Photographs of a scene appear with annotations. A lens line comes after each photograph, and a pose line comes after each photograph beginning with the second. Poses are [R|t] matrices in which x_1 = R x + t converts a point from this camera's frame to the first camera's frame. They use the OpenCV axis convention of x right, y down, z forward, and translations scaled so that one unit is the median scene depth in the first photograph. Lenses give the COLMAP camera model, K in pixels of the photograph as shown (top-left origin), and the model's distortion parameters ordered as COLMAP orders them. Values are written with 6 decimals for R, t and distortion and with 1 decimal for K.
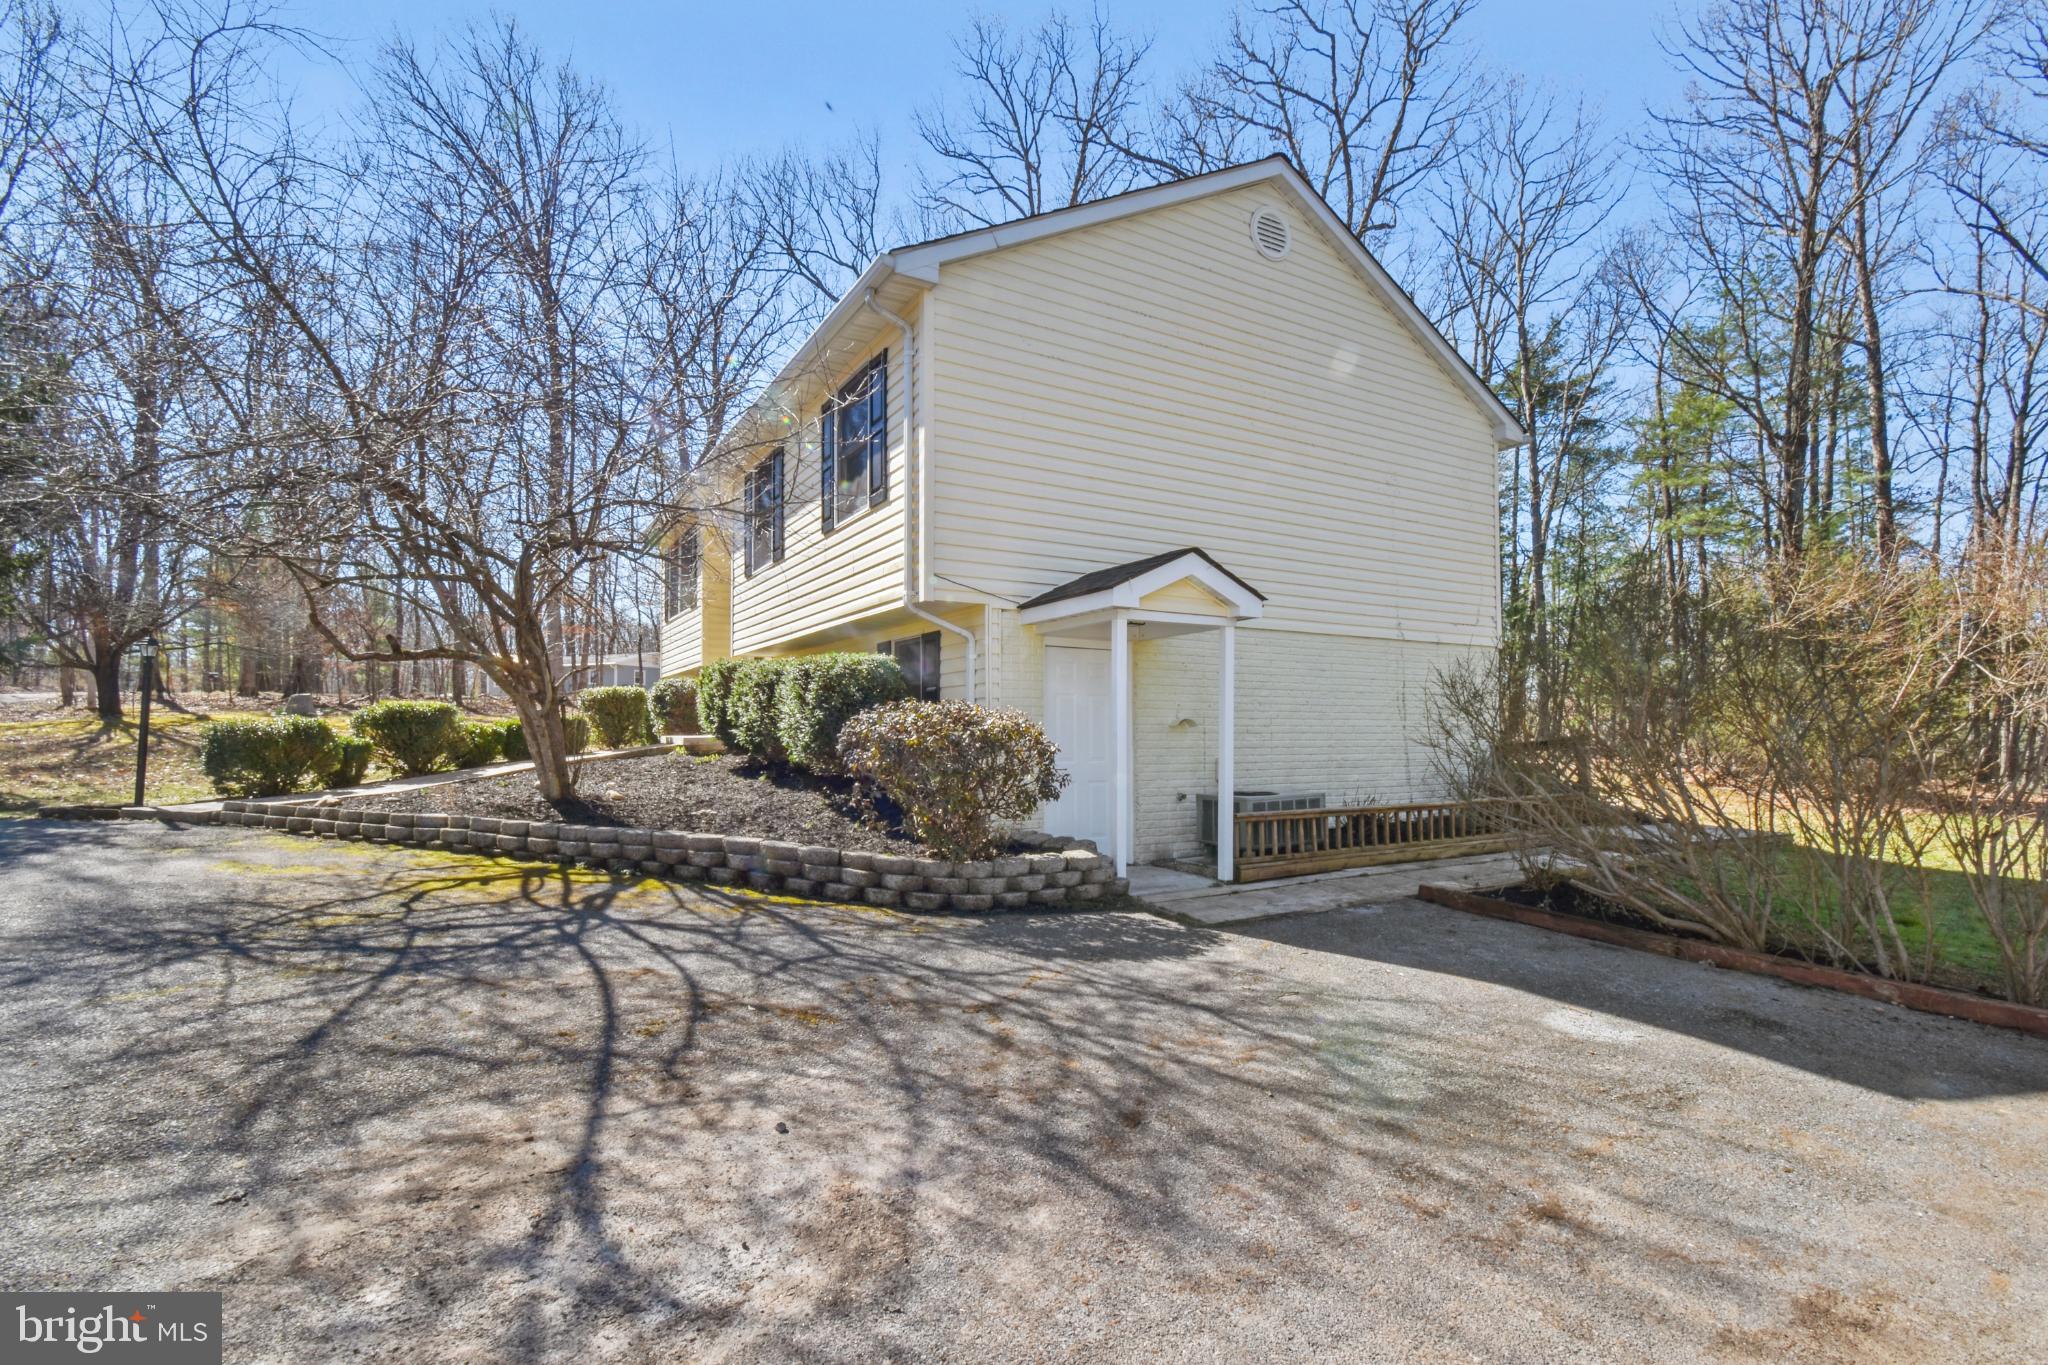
lens RADIAL K [[894.2, 0, 1026.6], [0, 894.2, 690.8], [0, 0, 1]] dist [0.037112, -0.026935]
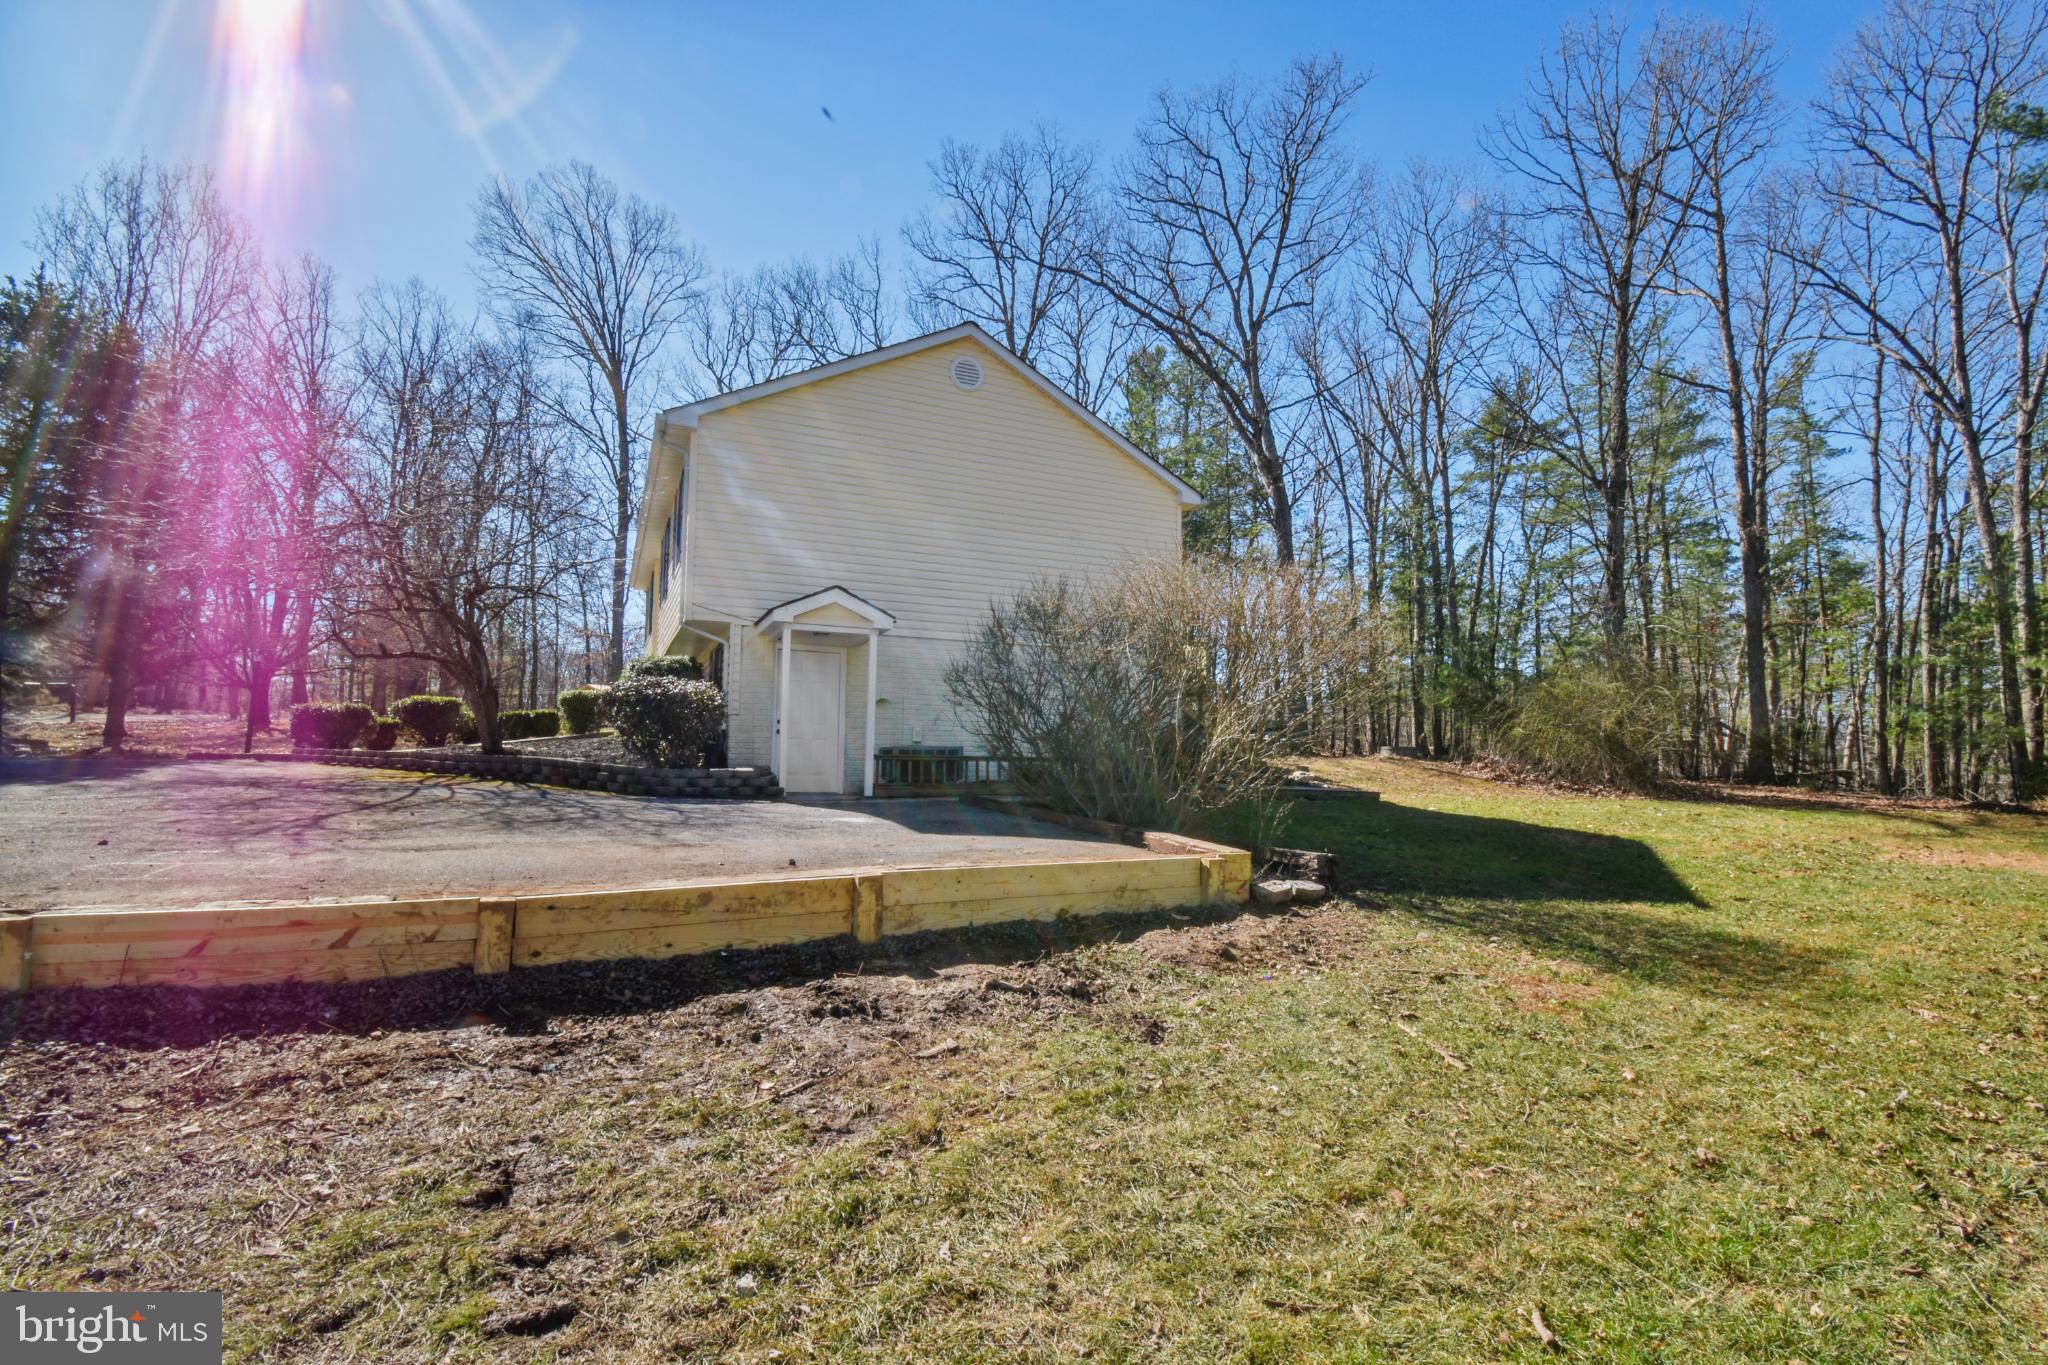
lens RADIAL K [[894.2, 0, 1026.6], [0, 894.2, 690.8], [0, 0, 1]] dist [0.037112, -0.026935]
pose [[0.993624, -0.001145, -0.112743, 0.459824], [-0.004172, 0.998890, -0.046908, 0.067944], [0.112672, 0.047080, 0.992516, -0.358889]]
